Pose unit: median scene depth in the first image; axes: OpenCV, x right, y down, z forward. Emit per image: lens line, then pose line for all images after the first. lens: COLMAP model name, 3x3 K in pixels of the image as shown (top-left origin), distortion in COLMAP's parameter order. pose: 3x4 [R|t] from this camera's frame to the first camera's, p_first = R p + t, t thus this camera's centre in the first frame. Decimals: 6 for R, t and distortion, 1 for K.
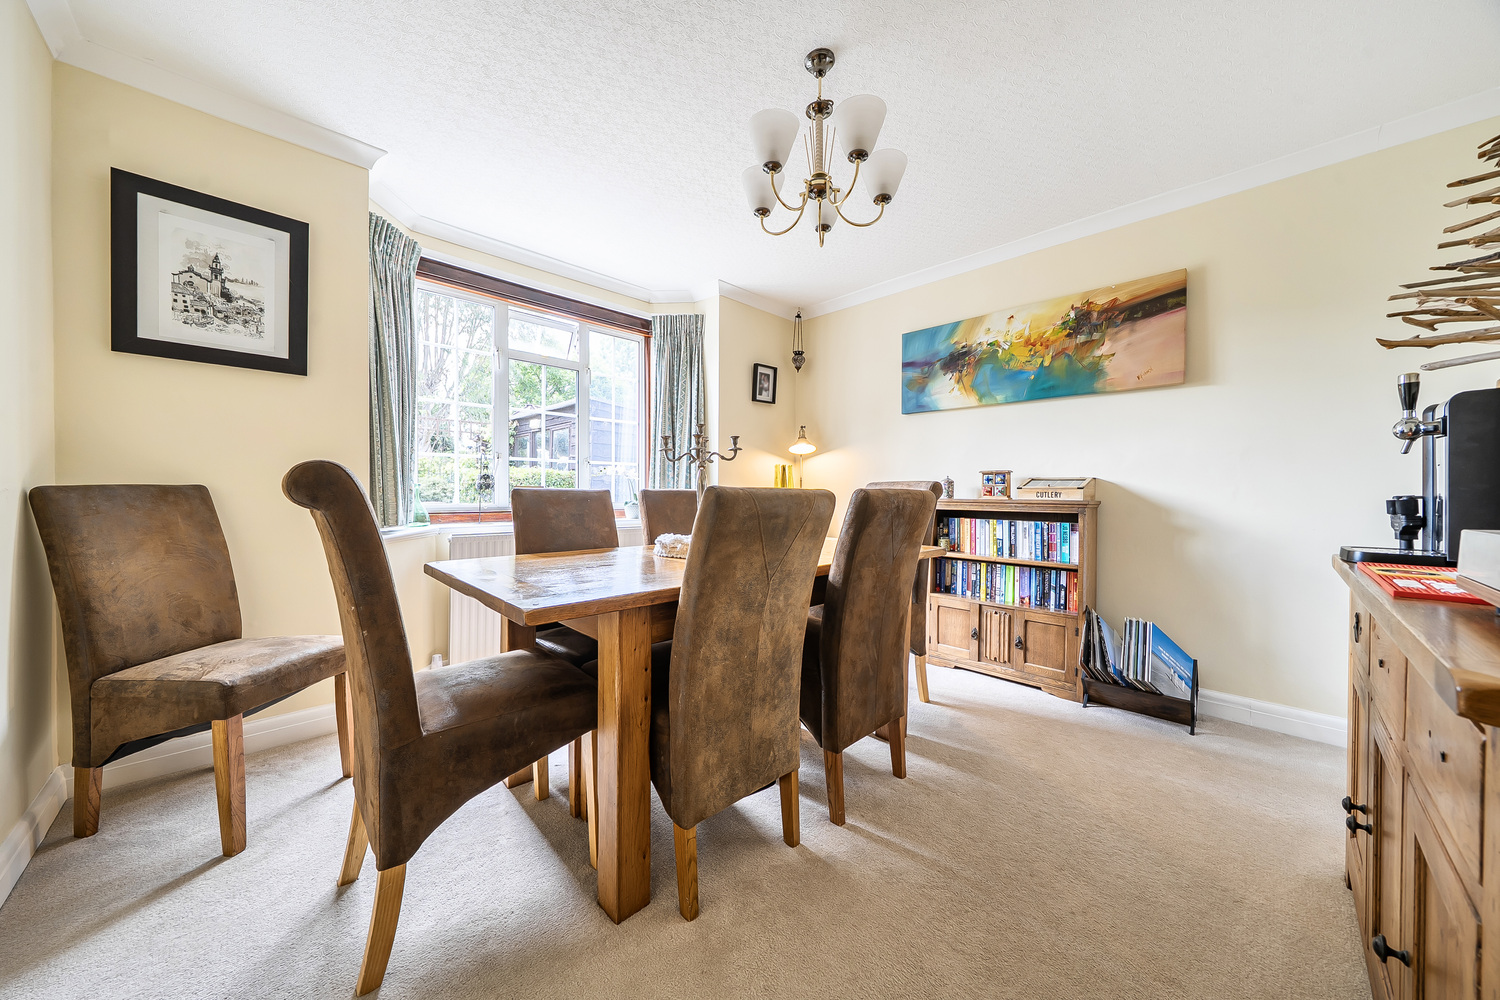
lens RADIAL K [[512.2, 0, 750.1], [0, 512.2, 500.6], [0, 0, 1]] dist [-0.002028, -0.000262]
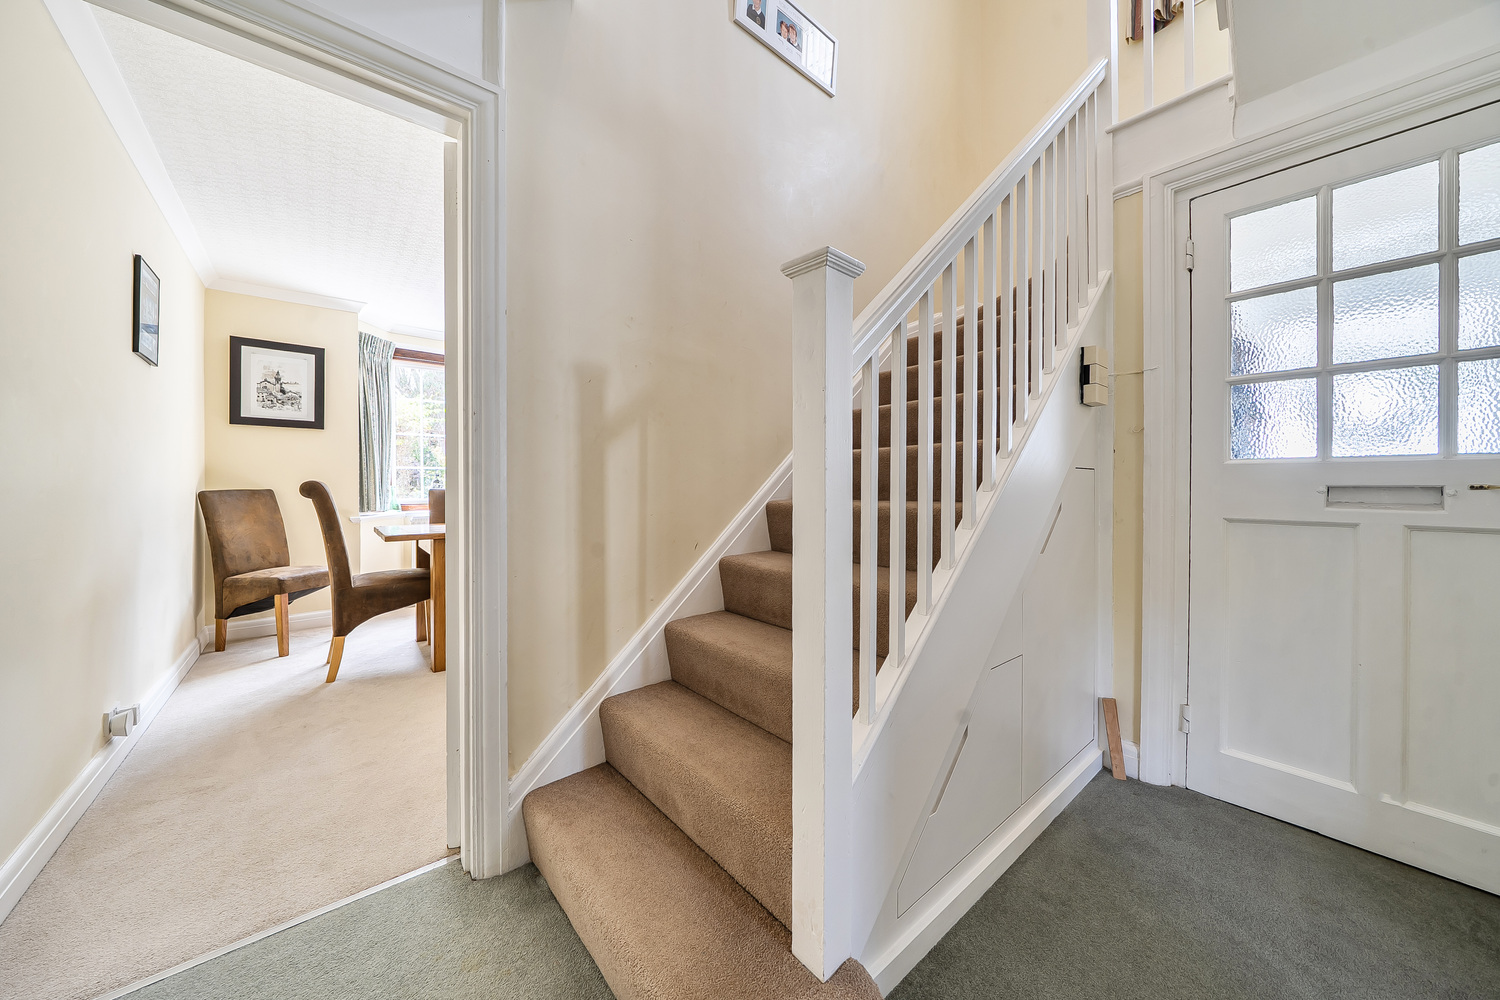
lens RADIAL K [[512.2, 0, 750.1], [0, 512.2, 490.0], [0, 0, 1]] dist [-0.002028, -0.000262]
pose [[0.997665, -0.011249, -0.067370, 0.964975], [0.010336, 0.999850, -0.013878, 0.020911], [0.067516, 0.013150, 0.997632, -0.899001]]
